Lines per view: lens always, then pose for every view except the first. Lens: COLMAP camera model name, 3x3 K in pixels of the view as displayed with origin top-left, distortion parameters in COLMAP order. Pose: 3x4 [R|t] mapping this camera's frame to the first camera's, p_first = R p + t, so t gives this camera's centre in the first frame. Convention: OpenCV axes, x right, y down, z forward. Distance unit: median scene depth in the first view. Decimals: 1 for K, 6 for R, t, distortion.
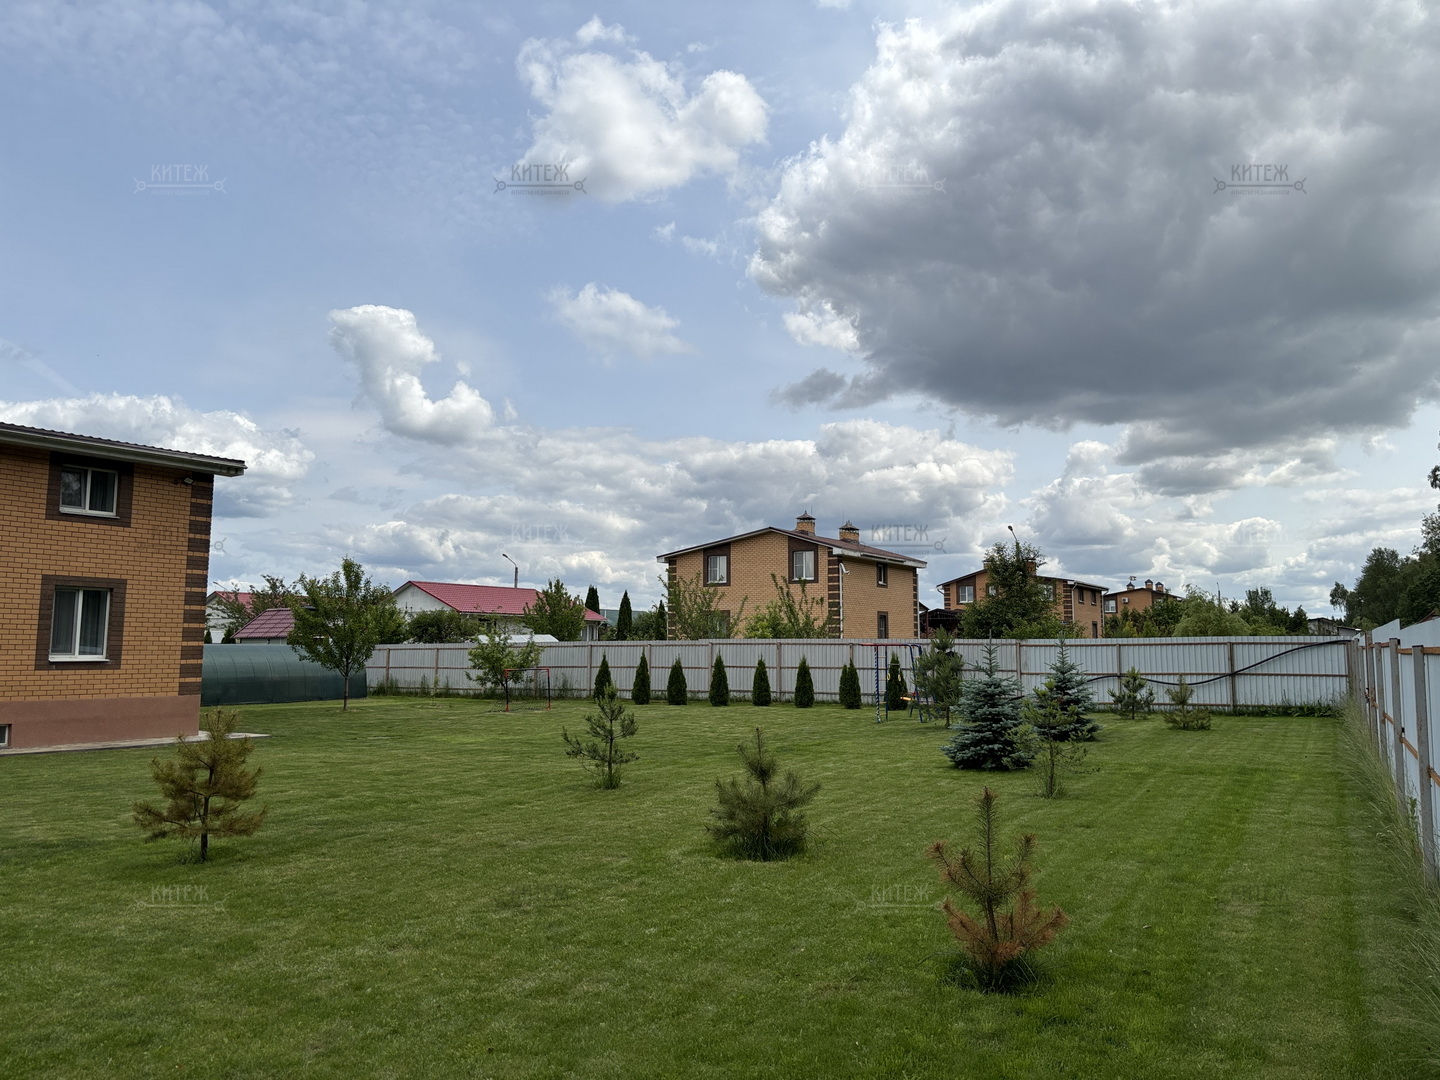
lens RADIAL K [[1080.4, 0, 733.8], [0, 1080.4, 531.4], [0, 0, 1]] dist [0.056917, -0.064464]
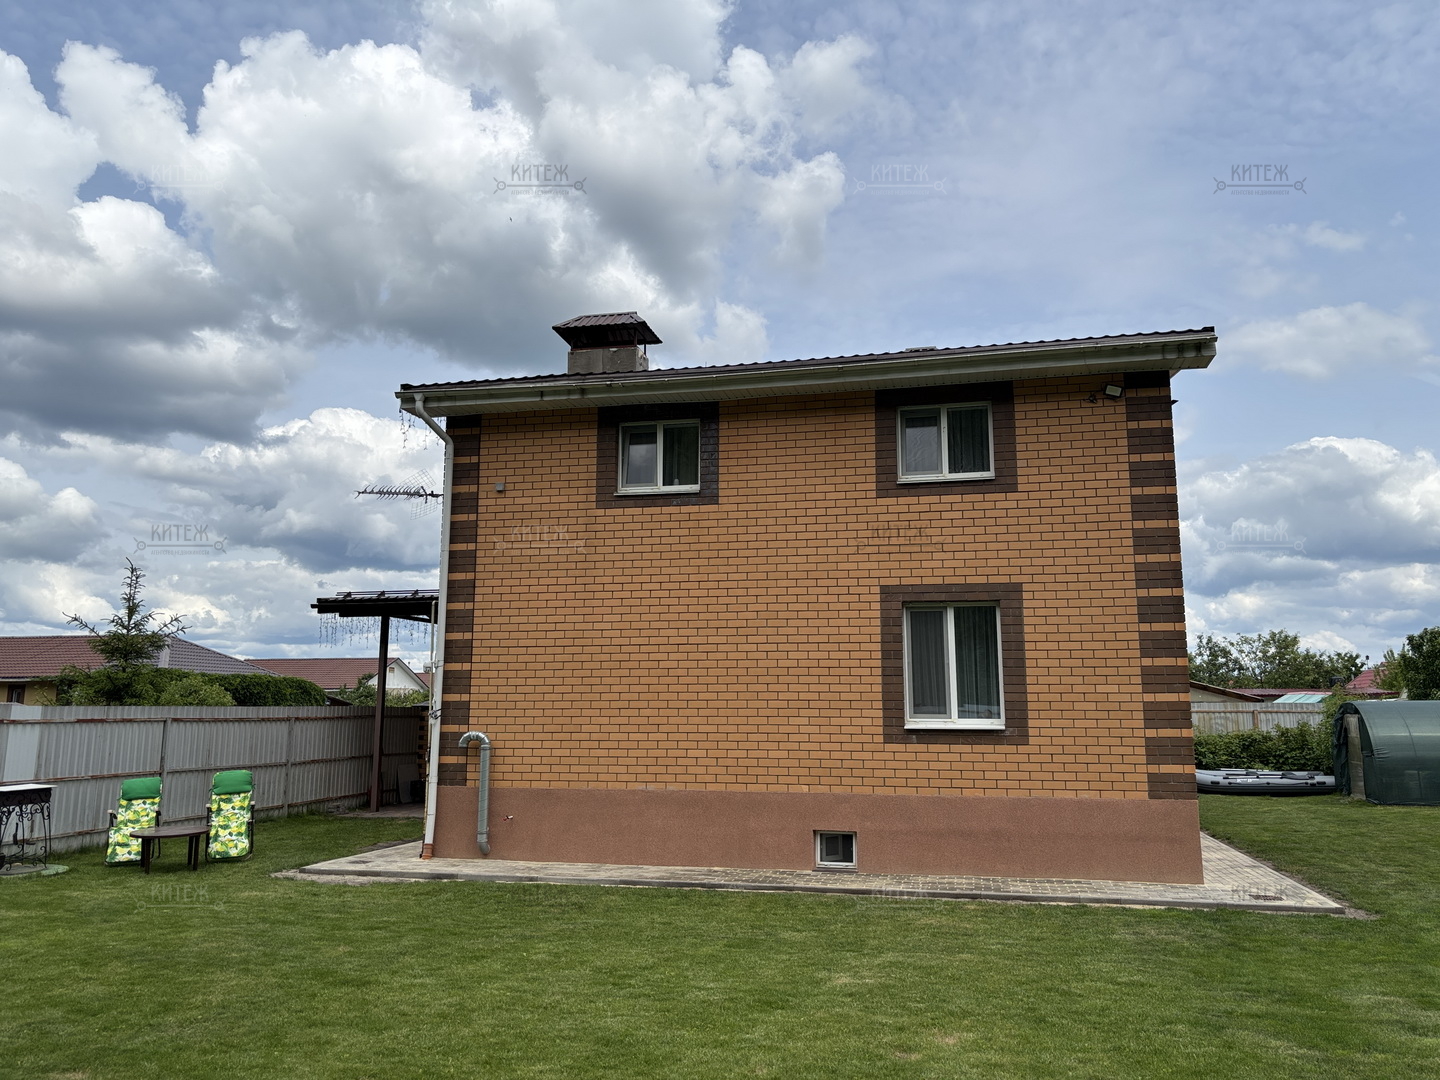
lens RADIAL K [[1080.4, 0, 732.3], [0, 1080.4, 522.0], [0, 0, 1]] dist [0.056917, -0.064464]
pose [[0.343855, -0.162209, -0.924907, -0.084659], [0.105156, 0.985423, -0.133728, 0.071750], [0.933116, -0.051276, 0.355900, 0.660951]]
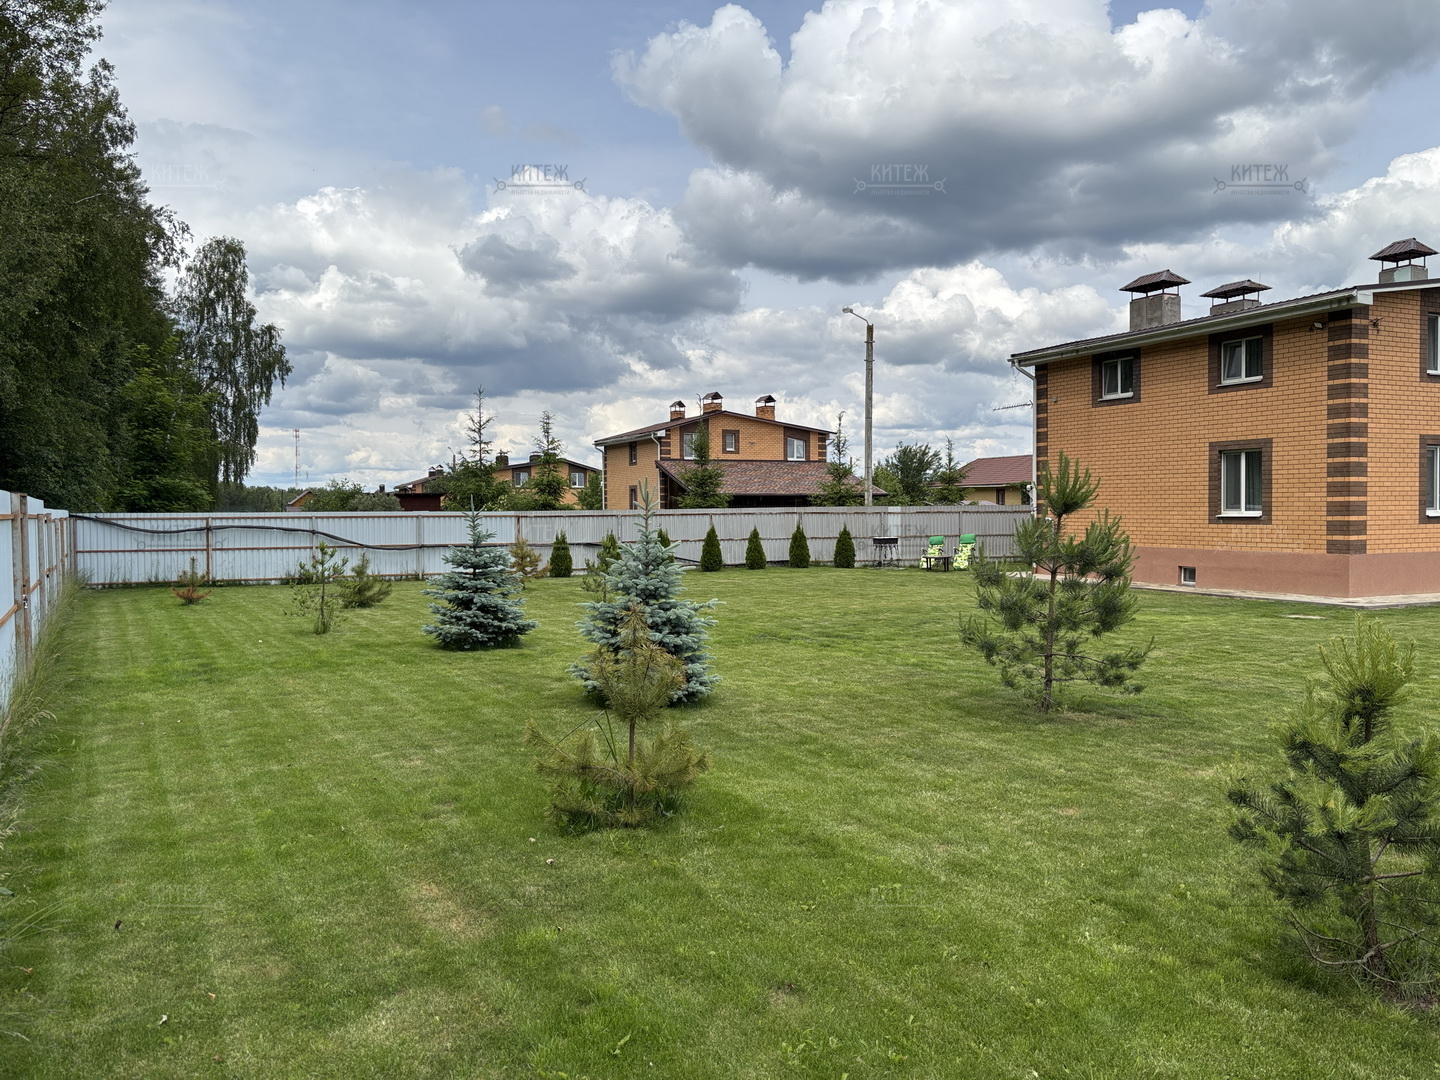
lens RADIAL K [[1080.4, 0, 736.7], [0, 1080.4, 532.1], [0, 0, 1]] dist [0.056917, -0.064464]
pose [[-0.521588, 0.023566, -0.852872, 0.582336], [0.103751, 0.993952, -0.035986, 0.116023], [0.846866, -0.107256, -0.520879, 1.093208]]
